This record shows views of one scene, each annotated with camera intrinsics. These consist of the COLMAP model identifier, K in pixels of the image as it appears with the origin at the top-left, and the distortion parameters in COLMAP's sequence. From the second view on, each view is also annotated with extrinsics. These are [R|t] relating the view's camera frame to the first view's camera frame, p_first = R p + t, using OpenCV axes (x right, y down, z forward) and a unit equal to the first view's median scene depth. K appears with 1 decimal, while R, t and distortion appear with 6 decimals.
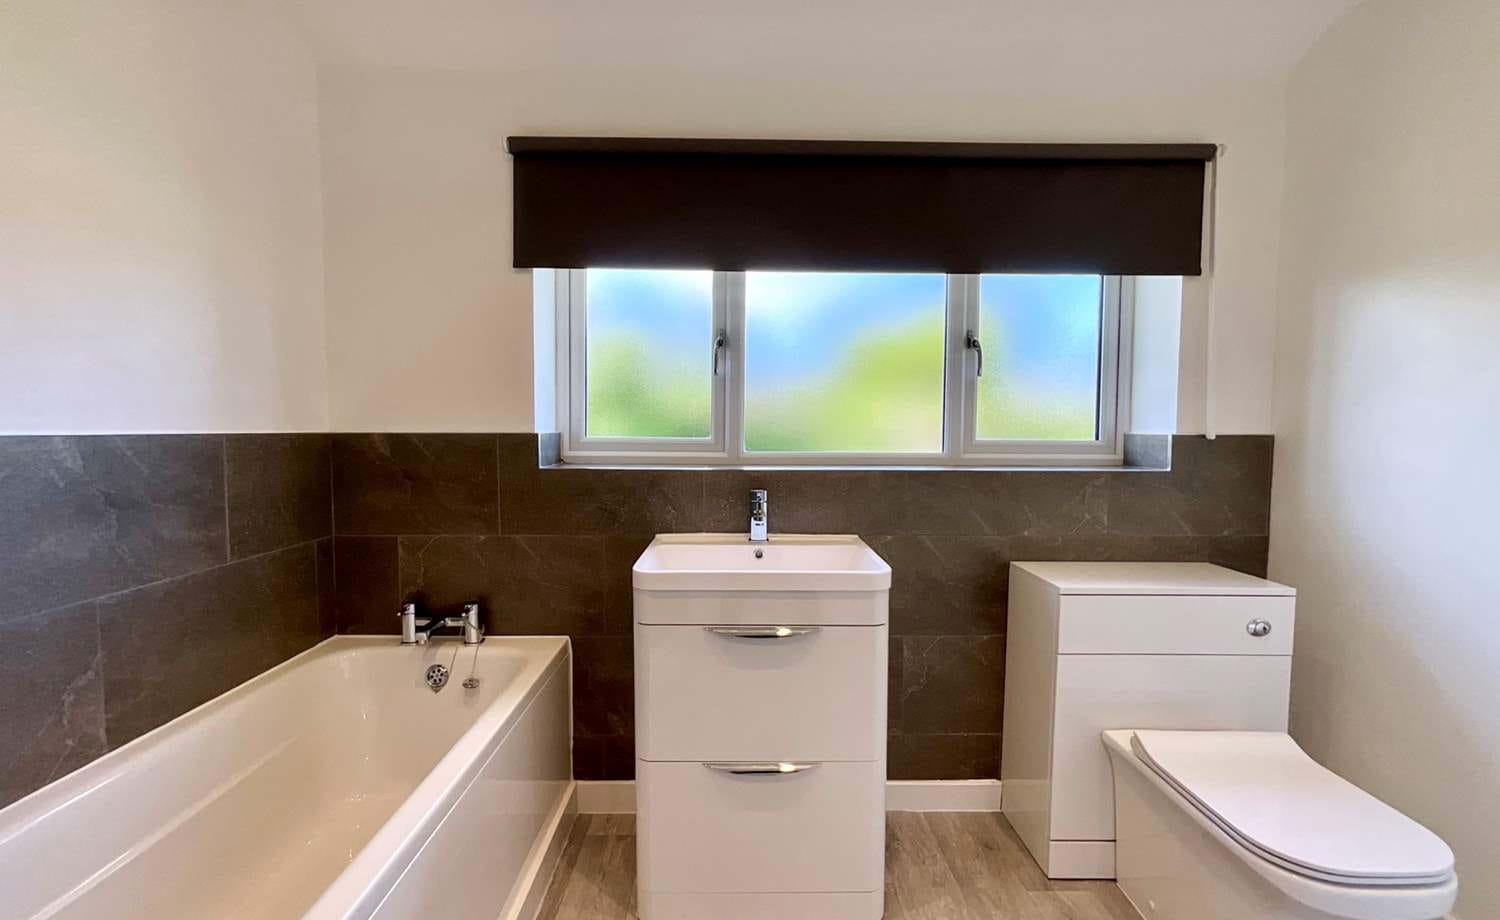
lens RADIAL K [[621.2, 0, 744.4], [0, 621.2, 463.2], [0, 0, 1]] dist [-0.003091, -0.000269]
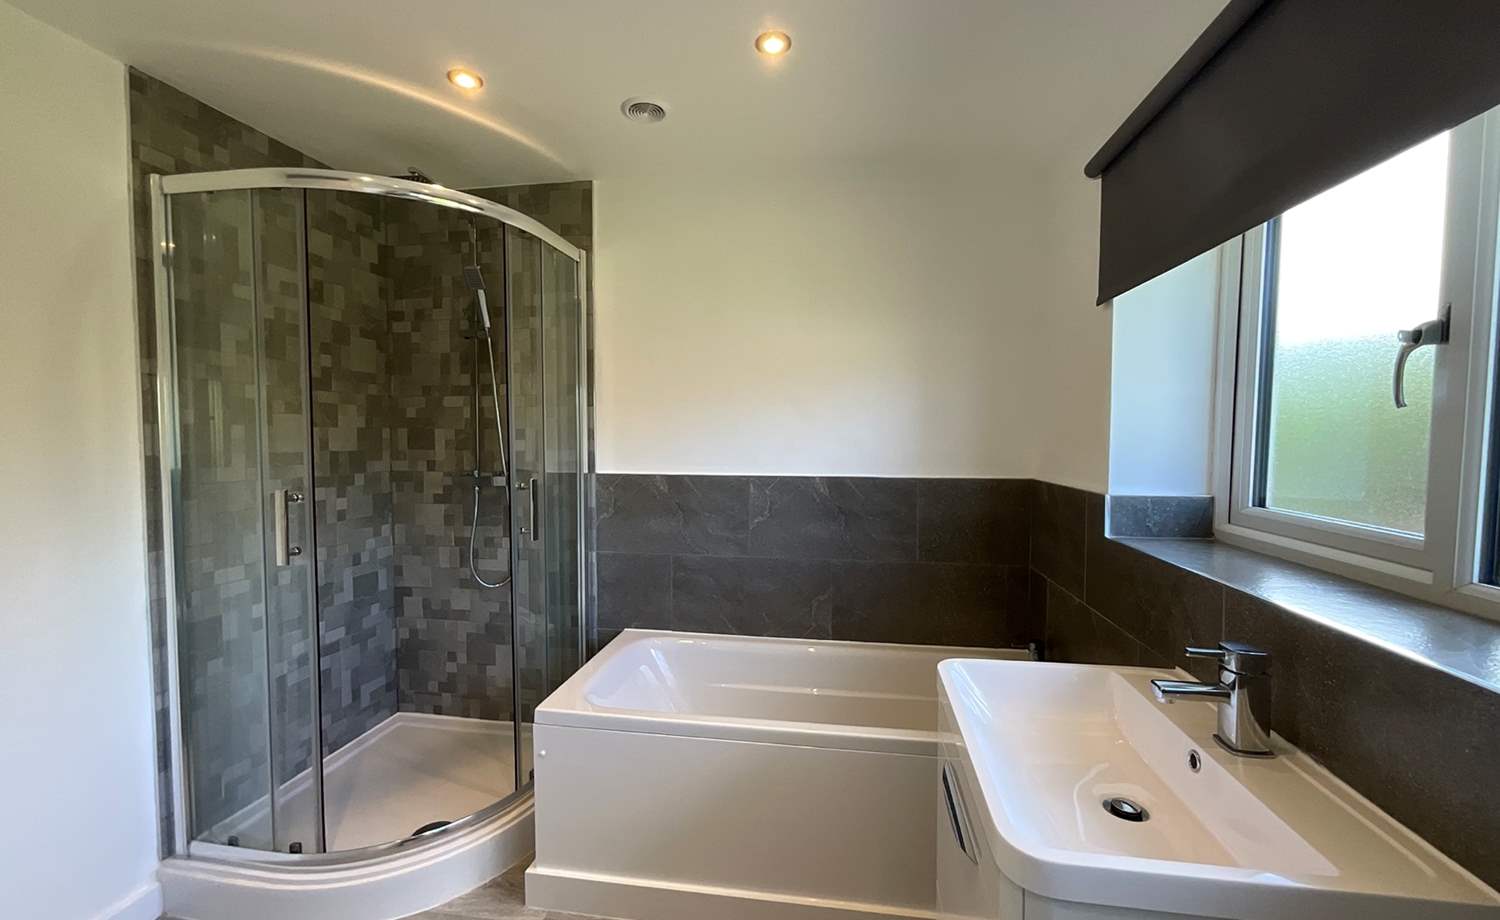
lens RADIAL K [[601.8, 0, 758.4], [0, 601.8, 461.9], [0, 0, 1]] dist [-0.002131, -0.000318]
pose [[-0.174558, 0.034640, -0.984037, 0.571707], [-0.055106, 0.997471, 0.044888, -0.108589], [0.983104, 0.062062, -0.172207, 0.712400]]
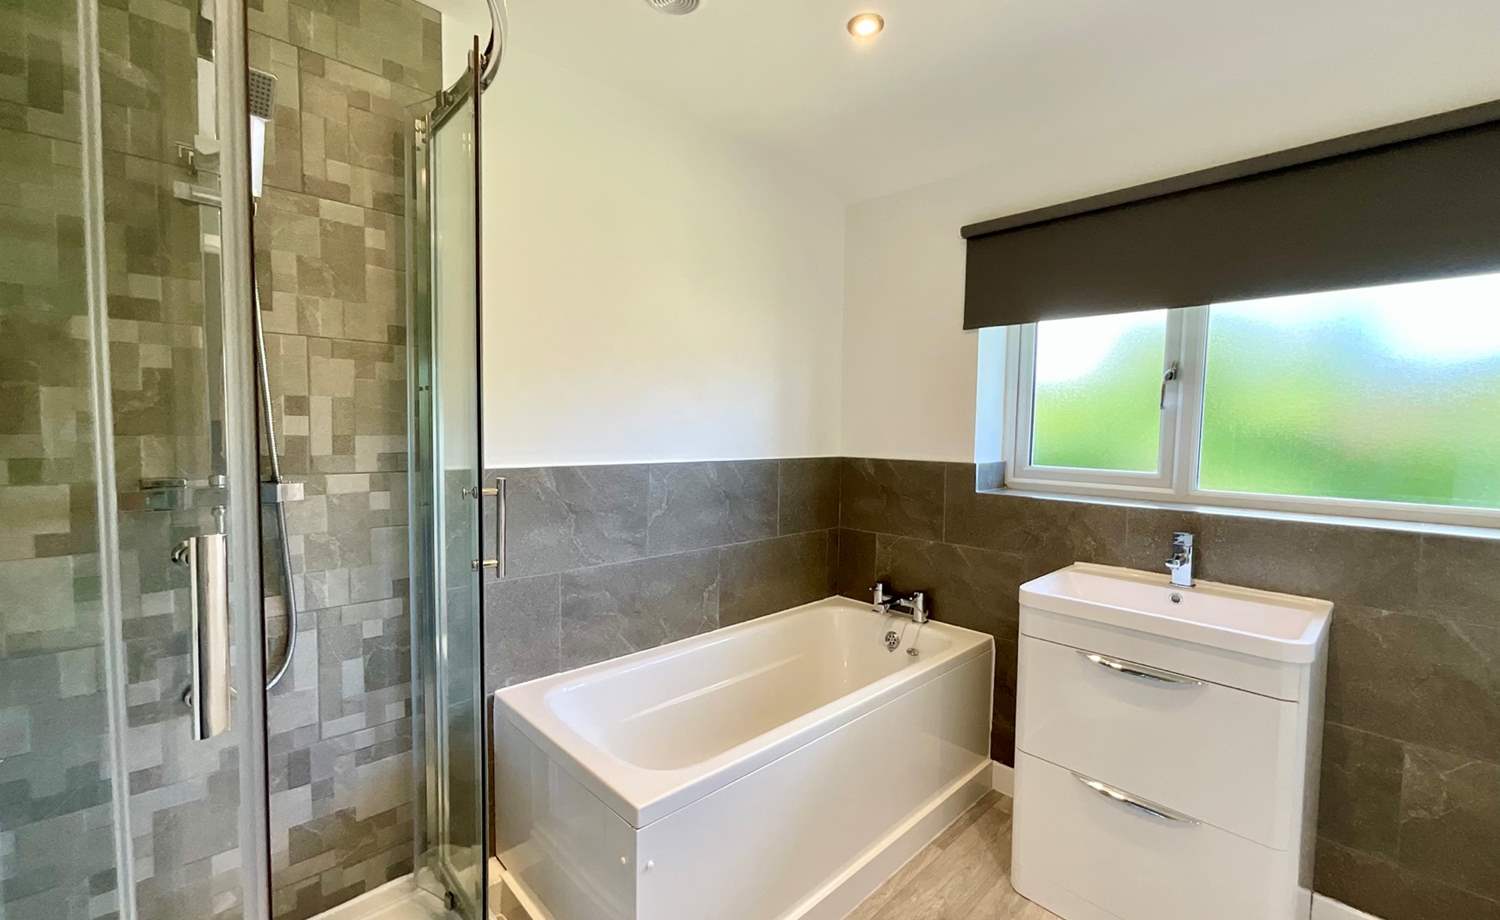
lens RADIAL K [[621.2, 0, 744.4], [0, 621.2, 463.2], [0, 0, 1]] dist [-0.003091, -0.000269]
pose [[0.670608, 0.043907, -0.740511, 0.272005], [-0.047298, 0.998746, 0.016385, -0.047999], [0.740302, 0.024037, 0.671844, -0.155152]]
